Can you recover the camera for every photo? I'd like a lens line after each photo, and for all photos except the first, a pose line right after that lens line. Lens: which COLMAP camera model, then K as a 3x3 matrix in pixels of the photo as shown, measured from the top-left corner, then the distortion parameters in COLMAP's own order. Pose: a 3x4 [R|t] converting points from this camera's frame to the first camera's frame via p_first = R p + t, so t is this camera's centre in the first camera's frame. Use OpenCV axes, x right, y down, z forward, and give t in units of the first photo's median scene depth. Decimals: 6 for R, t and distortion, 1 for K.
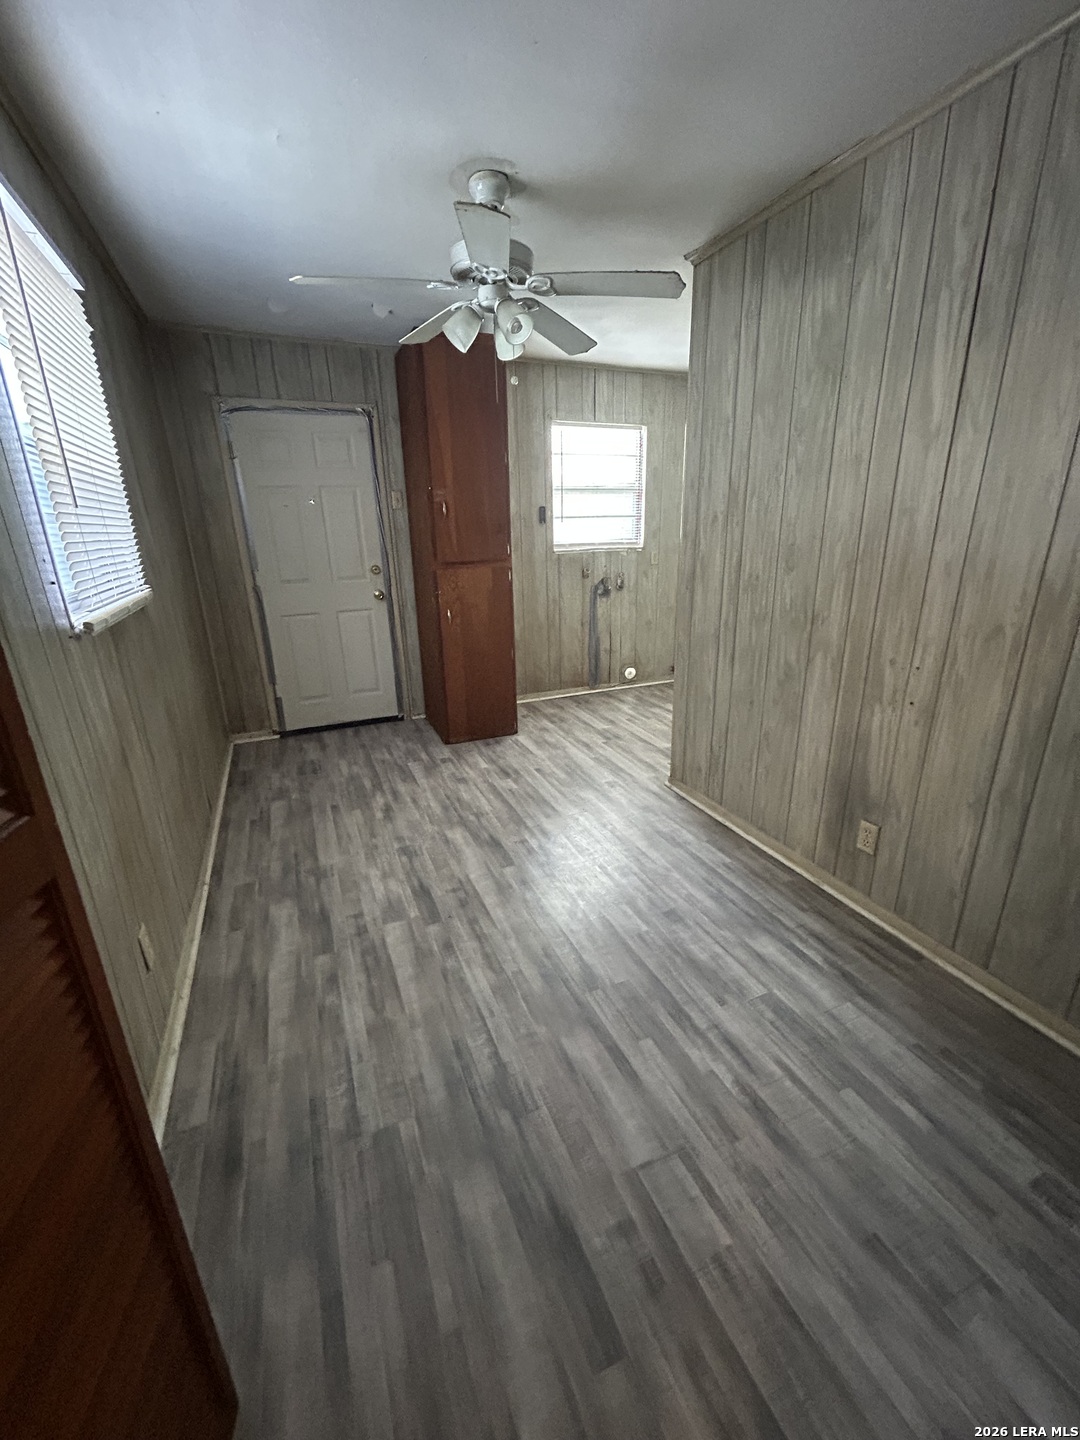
lens RADIAL K [[581.3, 0, 540.1], [0, 581.3, 719.0], [0, 0, 1]] dist [0.002875, 0.001592]
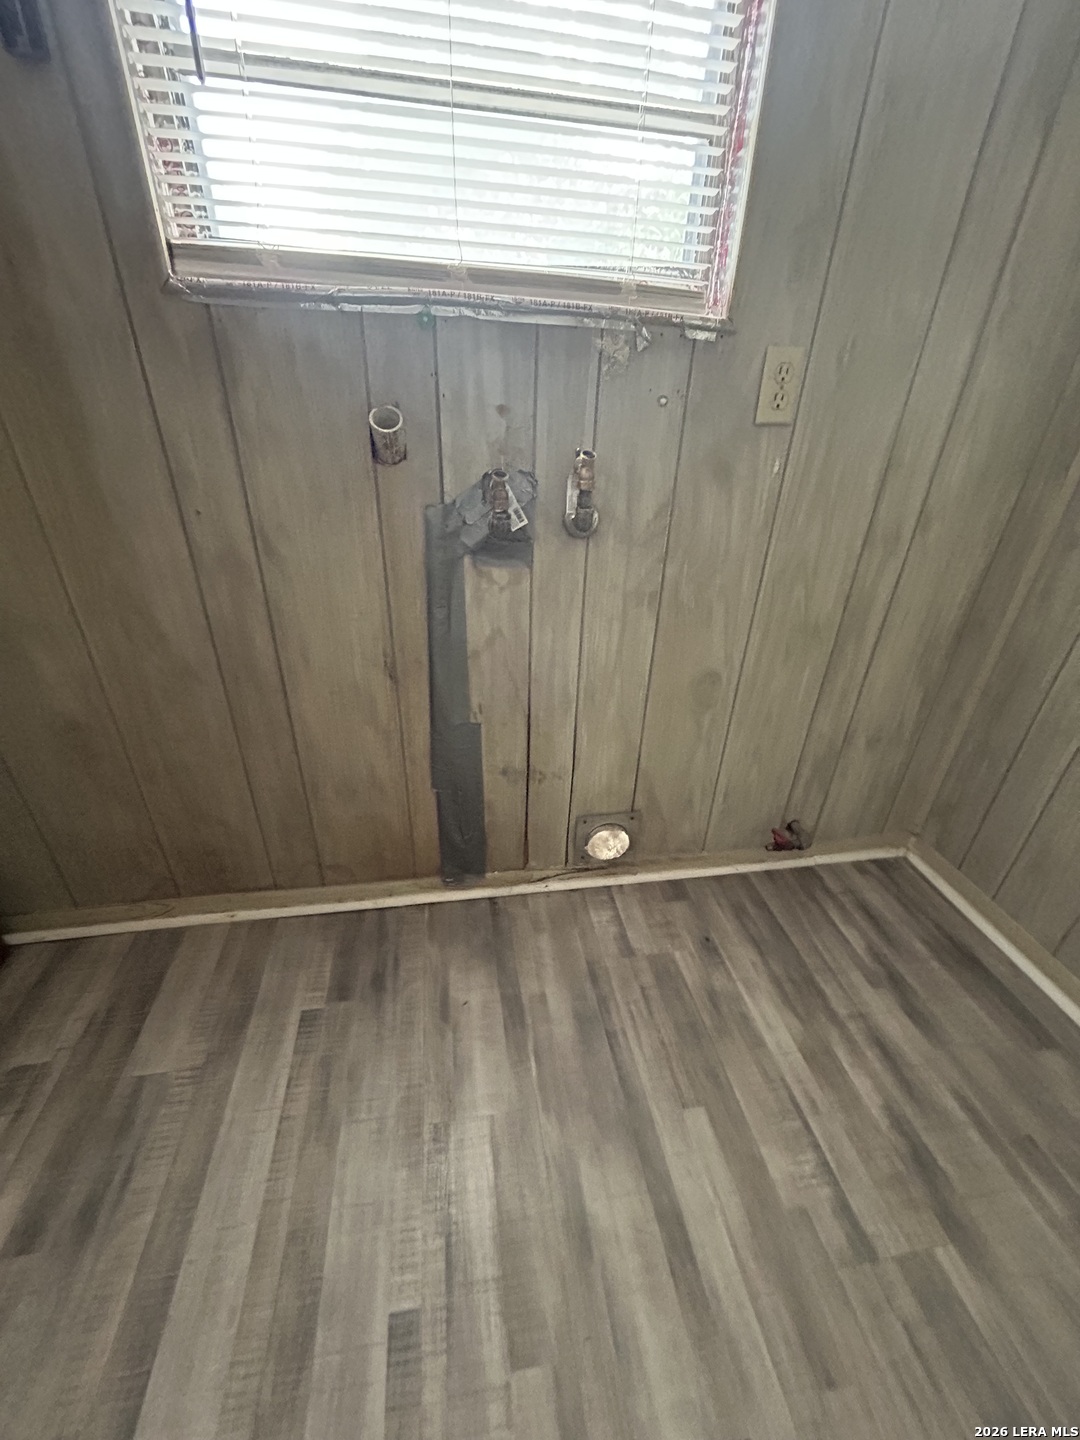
lens RADIAL K [[581.3, 0, 549.9], [0, 581.3, 717.1], [0, 0, 1]] dist [0.002875, 0.001592]
pose [[0.971688, 0.160993, -0.172927, 0.173859], [-0.128383, 0.974206, 0.185584, -0.193601], [0.198344, -0.158129, 0.967292, 0.772131]]
